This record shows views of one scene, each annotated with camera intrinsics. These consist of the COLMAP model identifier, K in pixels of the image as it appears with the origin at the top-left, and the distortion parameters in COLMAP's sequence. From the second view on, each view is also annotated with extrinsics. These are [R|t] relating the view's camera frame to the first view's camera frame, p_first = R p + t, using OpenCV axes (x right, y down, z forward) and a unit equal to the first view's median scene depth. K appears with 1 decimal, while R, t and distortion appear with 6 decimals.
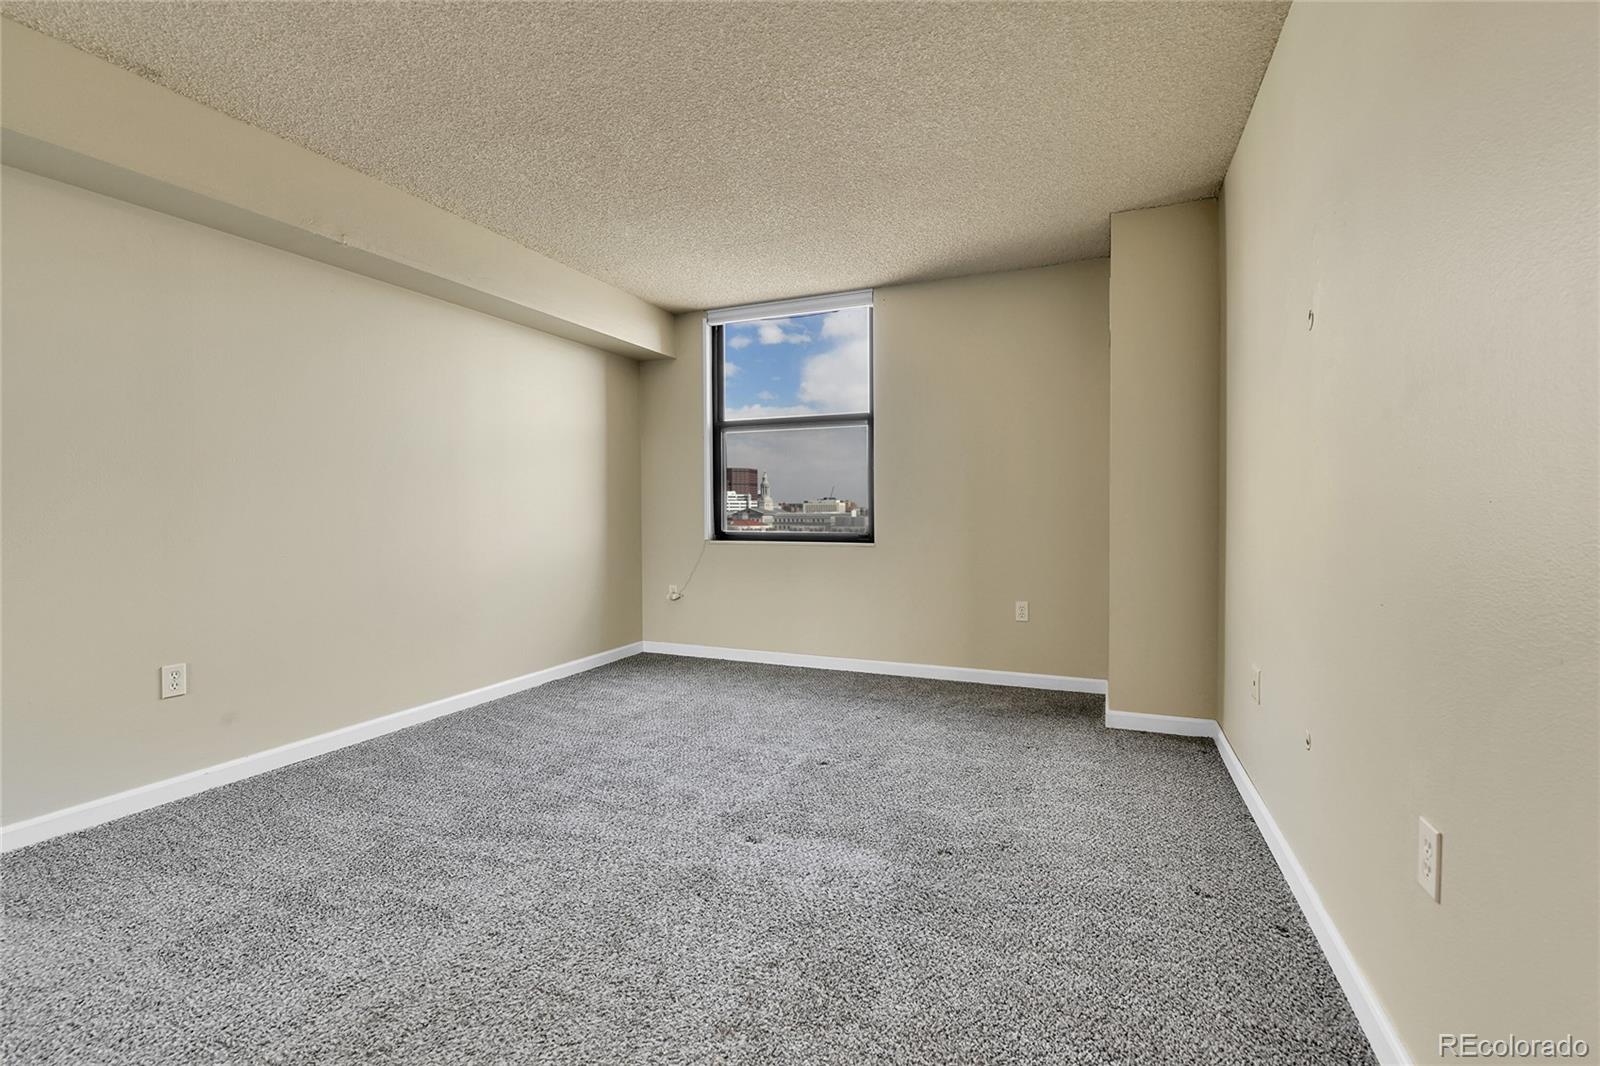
lens RADIAL K [[698.4, 0, 795.0], [0, 698.4, 530.8], [0, 0, 1]] dist [-0.017503, -0.001622]
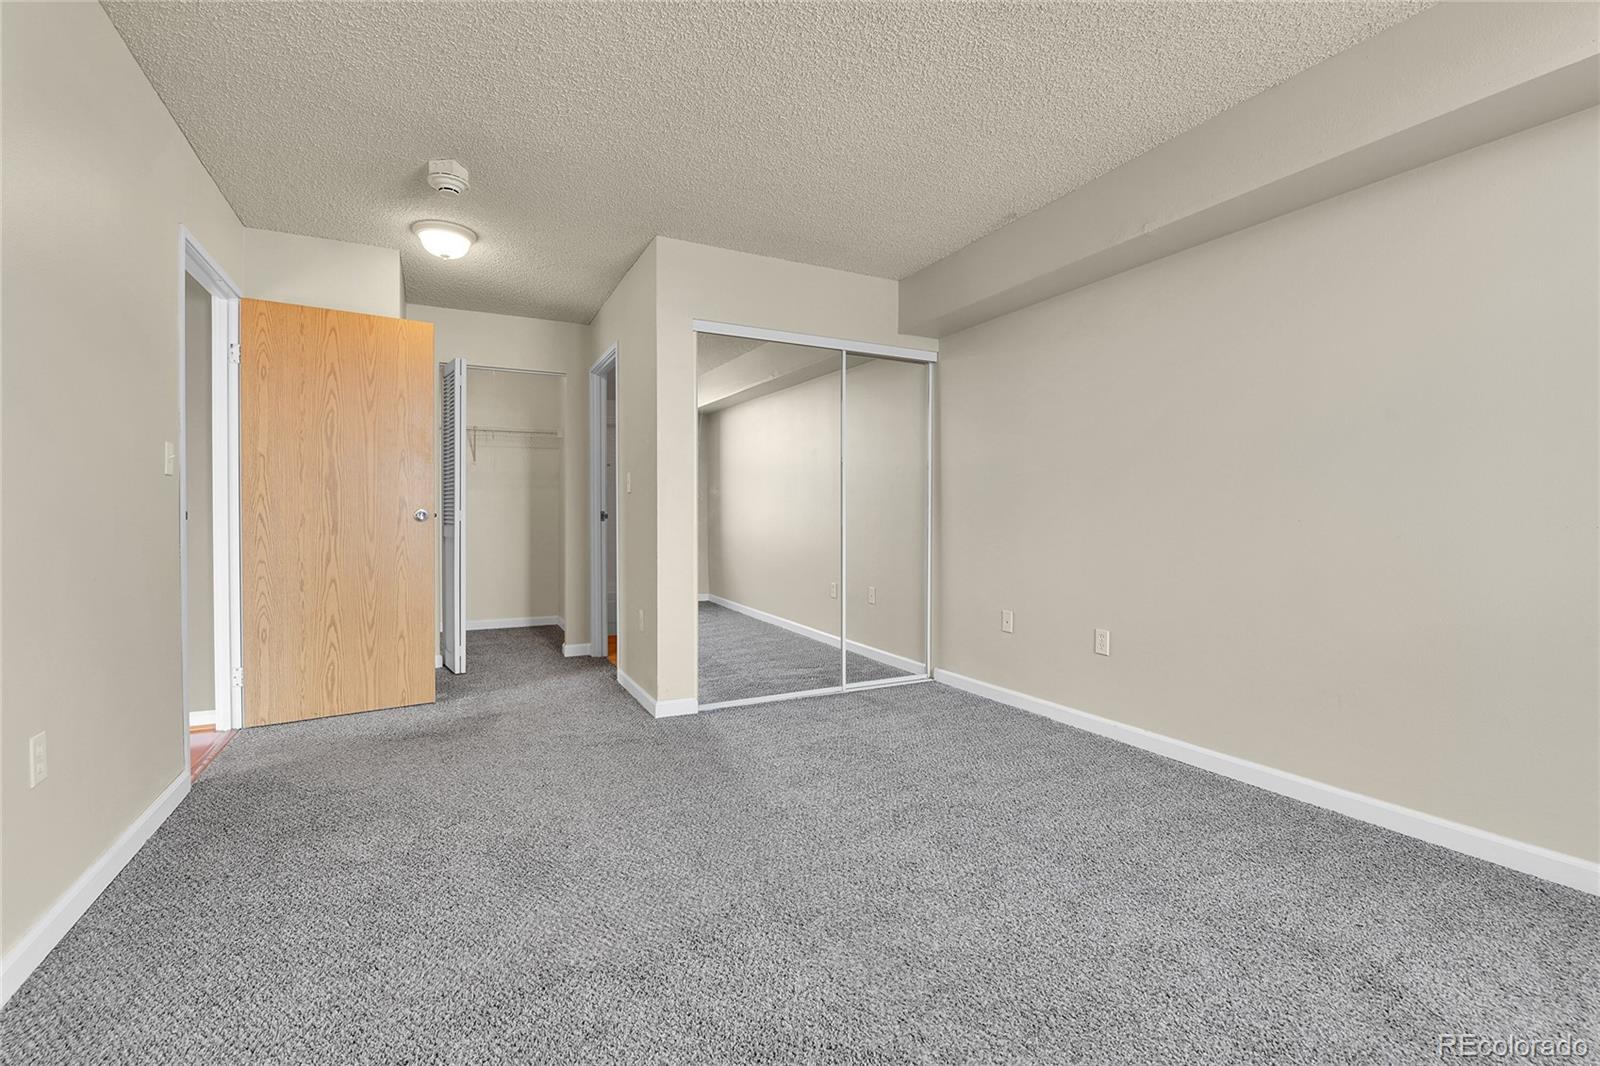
lens RADIAL K [[698.4, 0, 793.2], [0, 698.4, 522.0], [0, 0, 1]] dist [-0.017503, -0.001622]
pose [[-0.651131, 0.016088, -0.758794, 0.440330], [-0.011230, 0.999462, 0.030827, -0.038647], [0.758882, 0.028594, -0.650600, 1.353799]]
